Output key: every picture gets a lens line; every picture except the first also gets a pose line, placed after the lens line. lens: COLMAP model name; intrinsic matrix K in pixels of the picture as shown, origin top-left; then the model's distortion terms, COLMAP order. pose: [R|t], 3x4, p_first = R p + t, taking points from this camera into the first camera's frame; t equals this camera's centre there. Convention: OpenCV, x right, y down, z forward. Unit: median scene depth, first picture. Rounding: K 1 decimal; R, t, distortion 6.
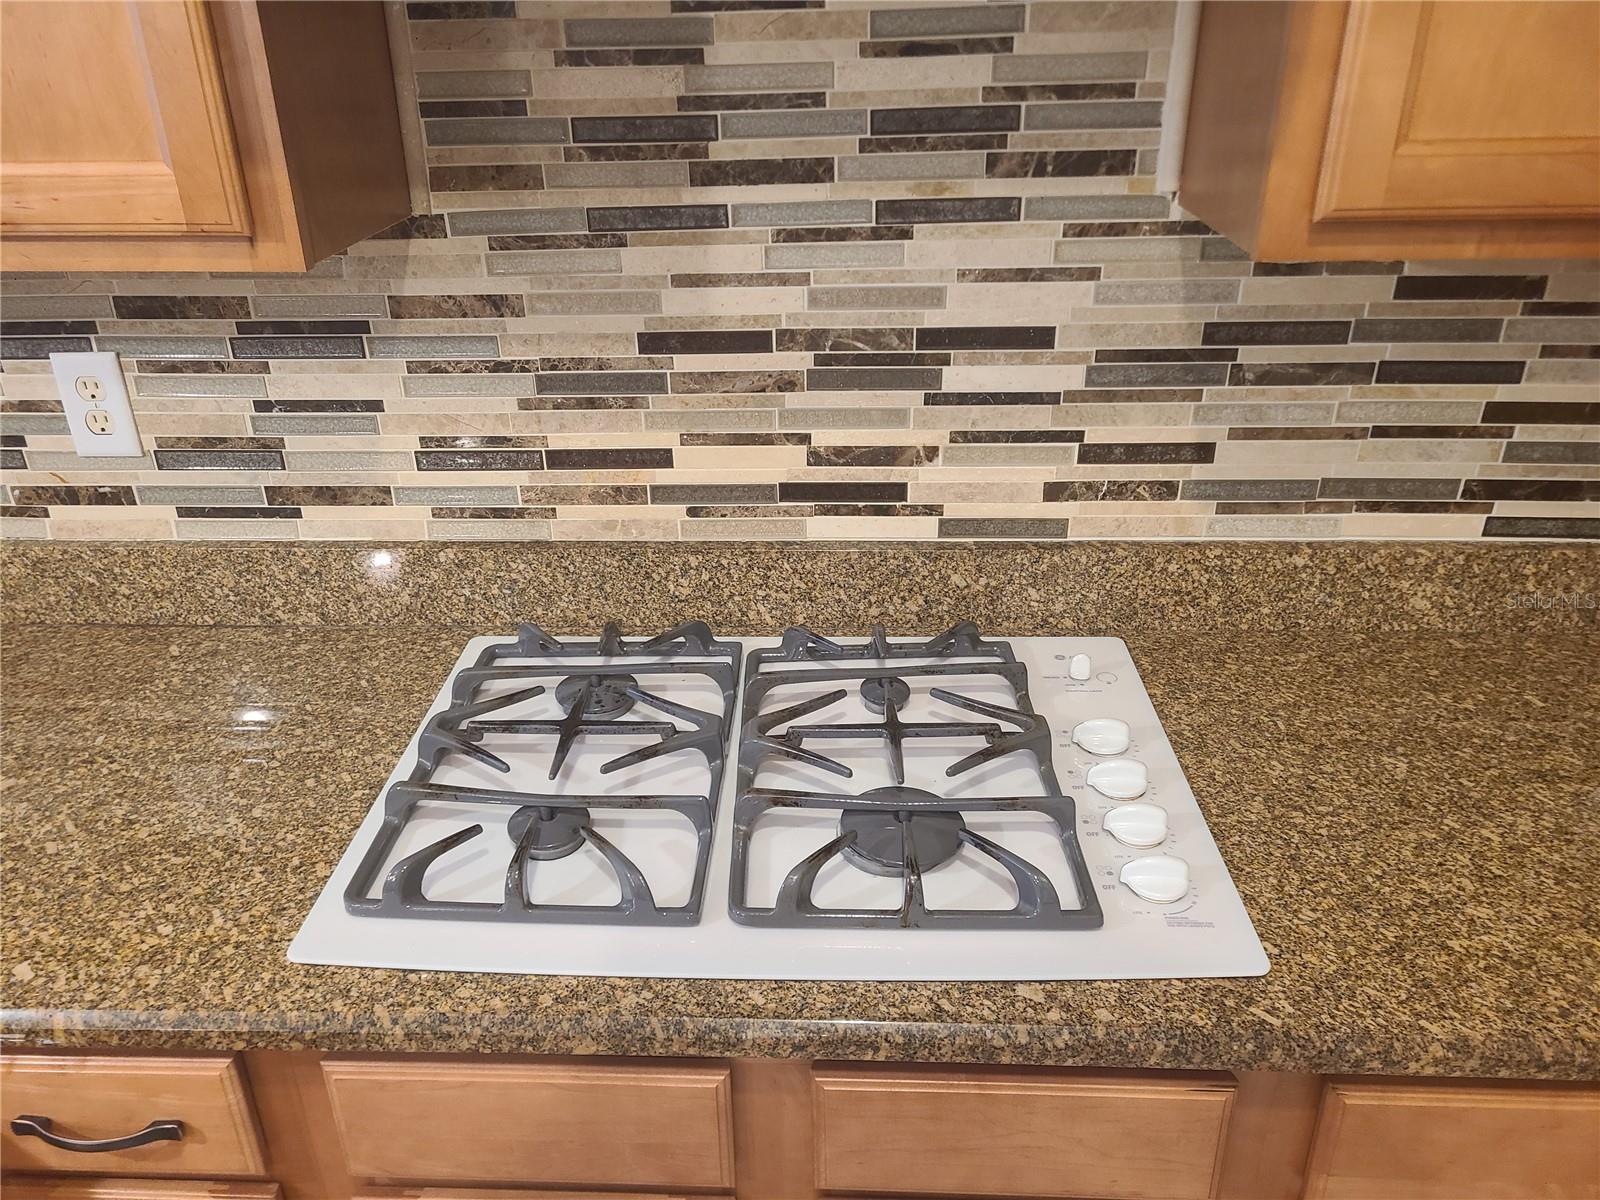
lens RADIAL K [[1192.9, 0, 790.1], [0, 1192.9, 589.5], [0, 0, 1]] dist [0.069806, -0.059340]
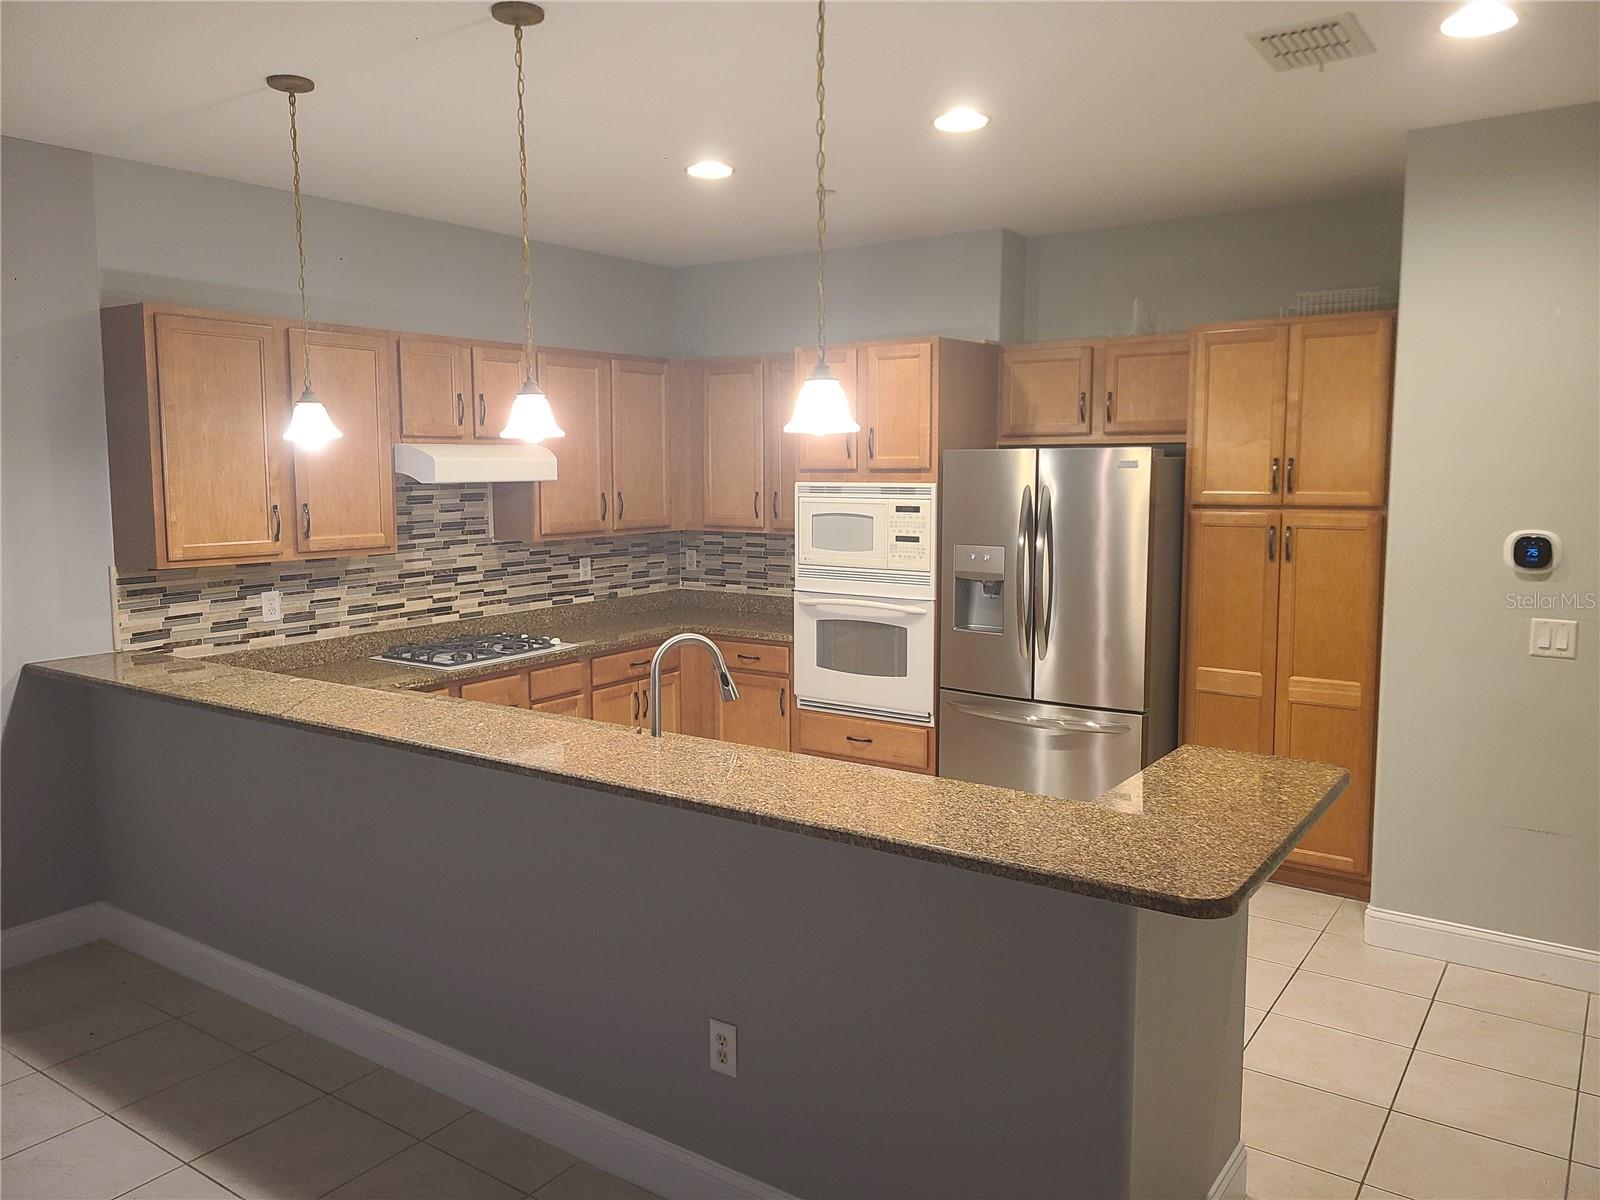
lens RADIAL K [[1192.9, 0, 777.3], [0, 1192.9, 582.0], [0, 0, 1]] dist [0.069806, -0.059340]
pose [[0.535248, -0.070442, 0.841753, -2.853978], [0.361848, 0.919574, -0.153135, 0.899044], [-0.763266, 0.386552, 0.517689, -2.087357]]
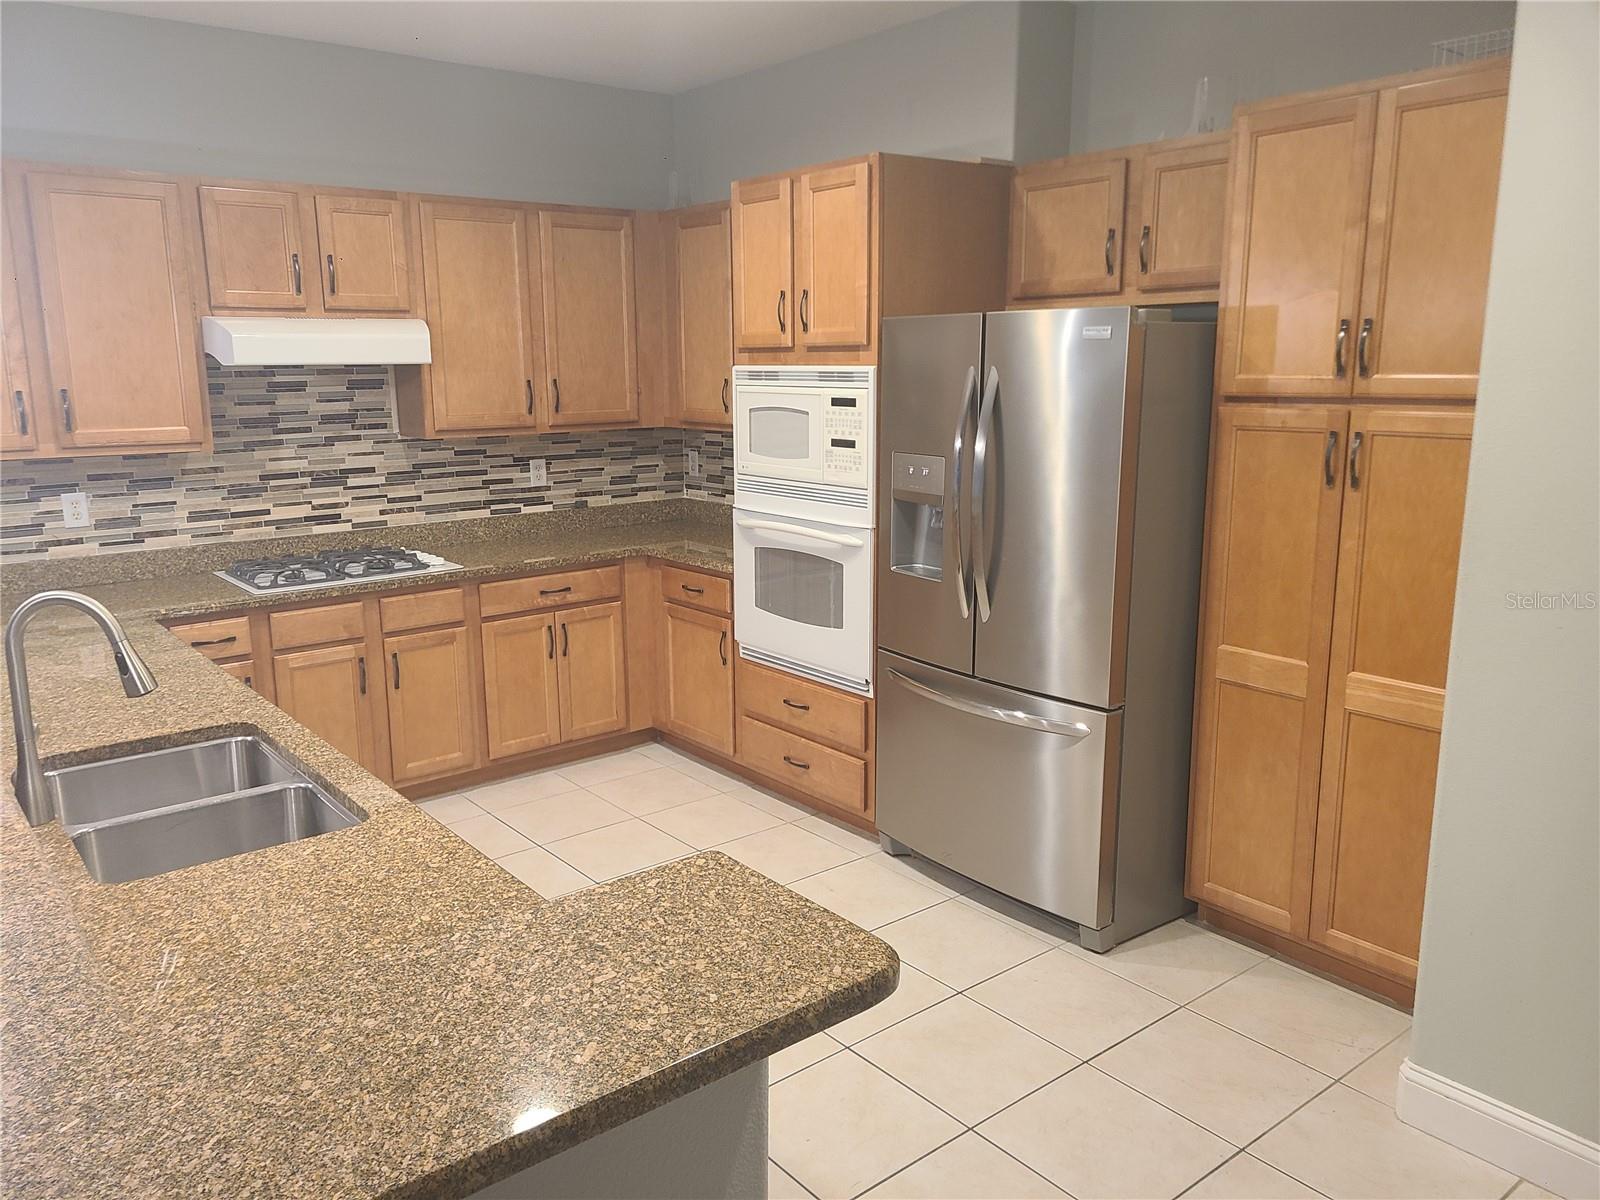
lens RADIAL K [[1192.9, 0, 765.4], [0, 1192.9, 597.4], [0, 0, 1]] dist [0.069806, -0.059340]
pose [[0.753892, -0.121549, 0.645657, -1.309642], [0.282813, 0.947066, -0.151930, 1.063345], [-0.593013, 0.297139, 0.748361, -2.378767]]
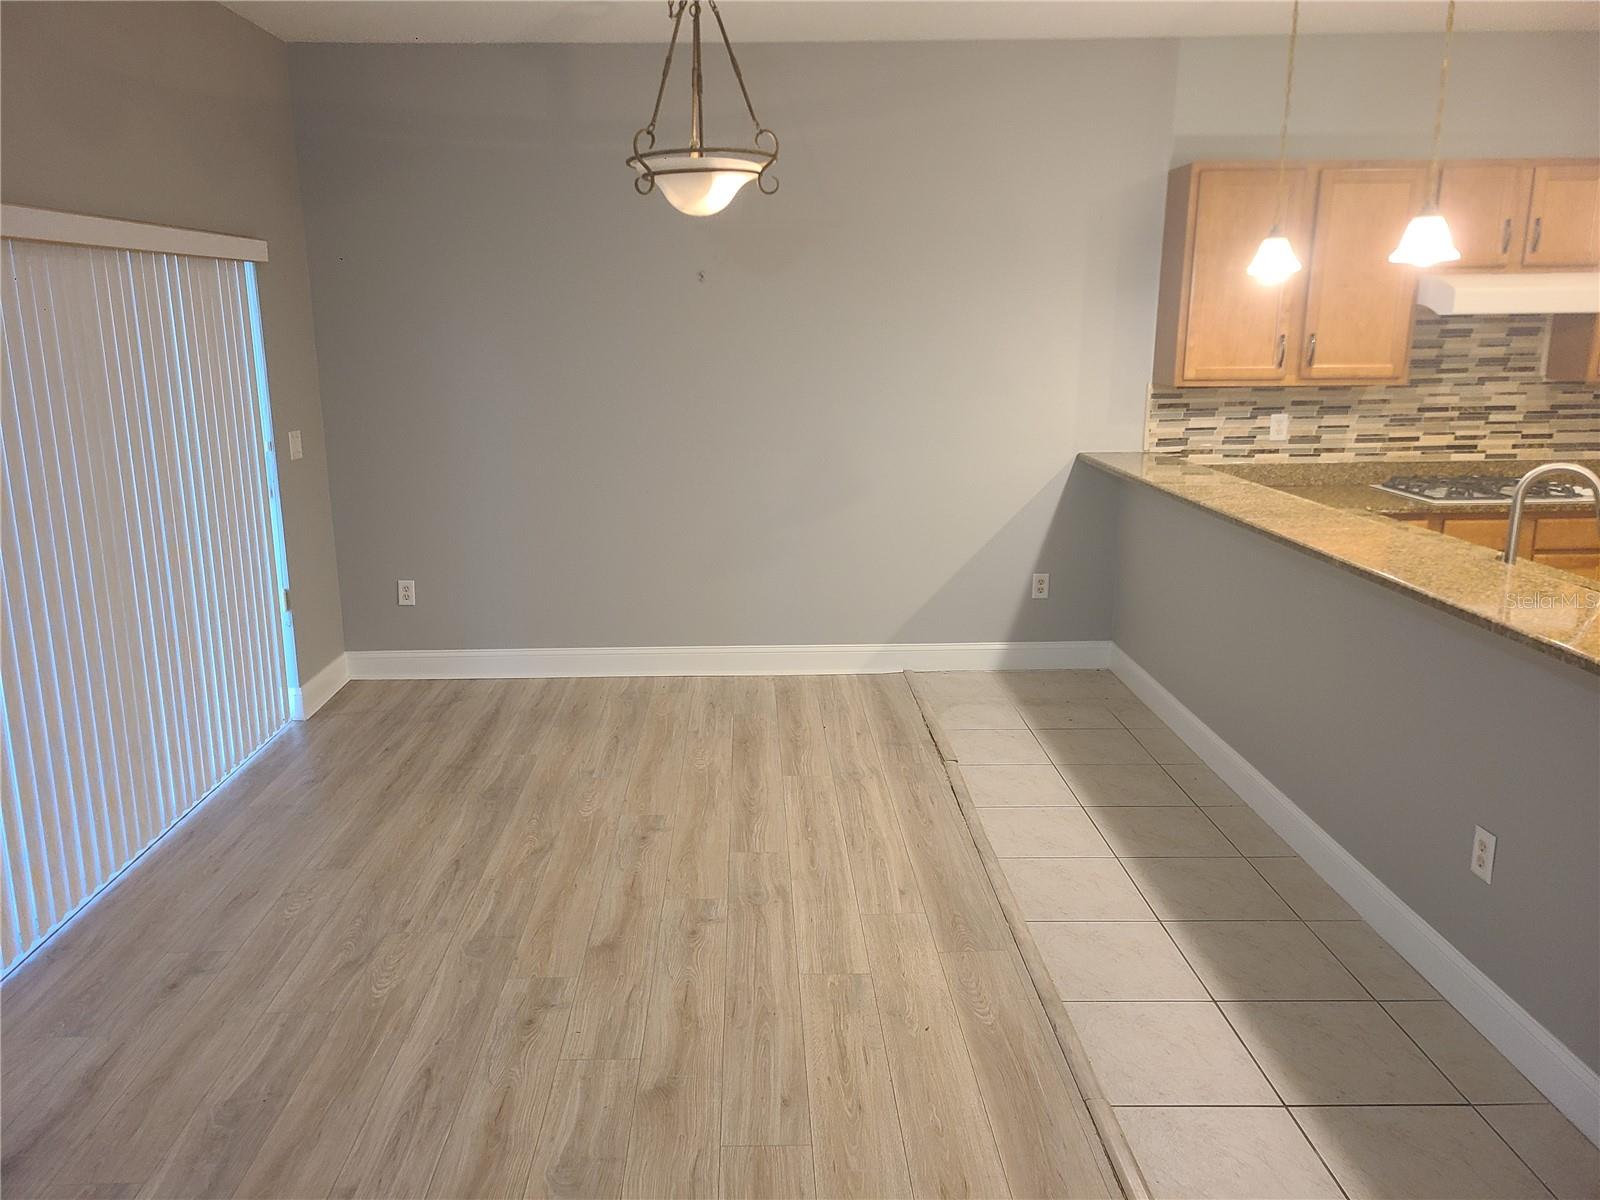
lens RADIAL K [[1192.9, 0, 754.4], [0, 1192.9, 582.1], [0, 0, 1]] dist [0.069806, -0.059340]
pose [[0.997985, -0.003548, 0.063359, -2.660855], [0.017988, 0.973301, -0.228826, 1.285237], [-0.060855, 0.229505, 0.971403, -2.787556]]
